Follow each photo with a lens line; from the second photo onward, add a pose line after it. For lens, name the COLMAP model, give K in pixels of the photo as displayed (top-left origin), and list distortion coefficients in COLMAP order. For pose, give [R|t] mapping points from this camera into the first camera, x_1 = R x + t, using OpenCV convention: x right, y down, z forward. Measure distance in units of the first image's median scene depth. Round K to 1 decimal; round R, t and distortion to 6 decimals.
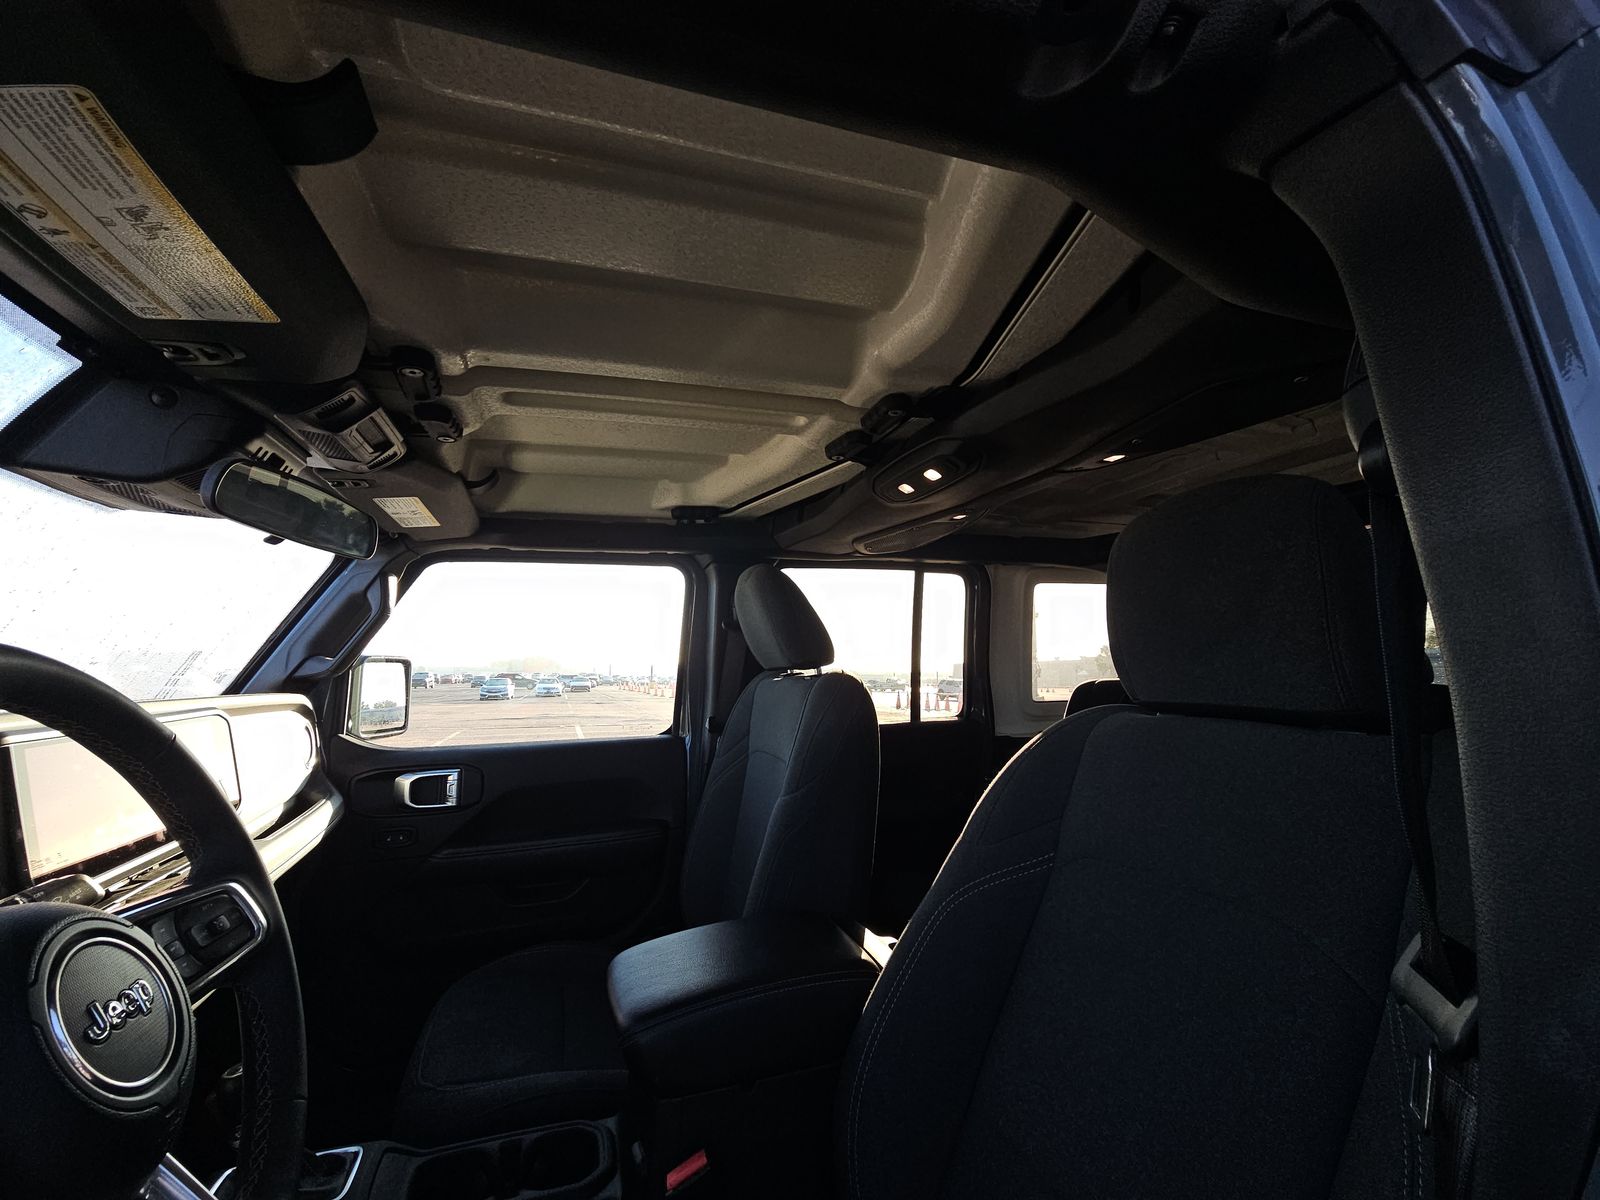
lens RADIAL K [[653.7, 0, 793.2], [0, 653.7, 597.9], [0, 0, 1]] dist [0.003392, -0.003683]
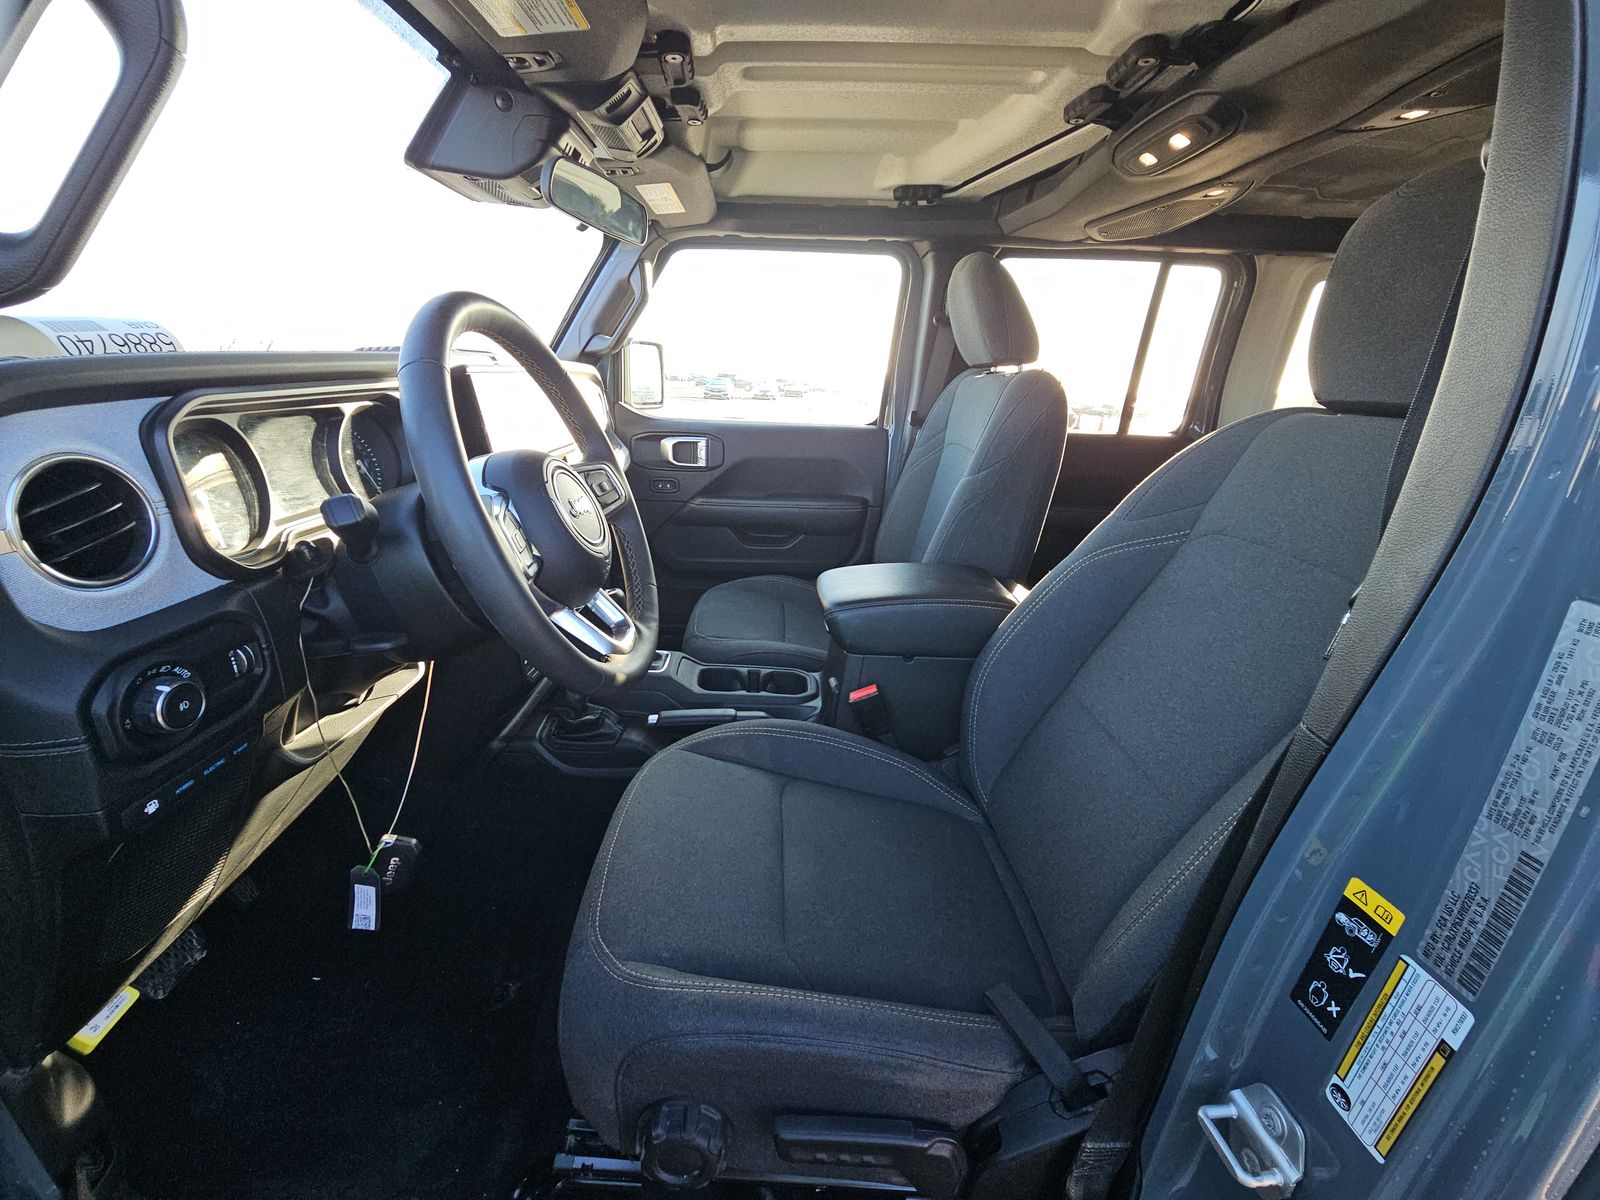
lens RADIAL K [[653.7, 0, 793.2], [0, 653.7, 597.9], [0, 0, 1]] dist [0.003392, -0.003683]
pose [[0.949622, 0.149672, -0.275347, 0.045694], [-0.020943, 0.906932, 0.420756, 0.015295], [0.312697, -0.393793, 0.864377, -0.191235]]
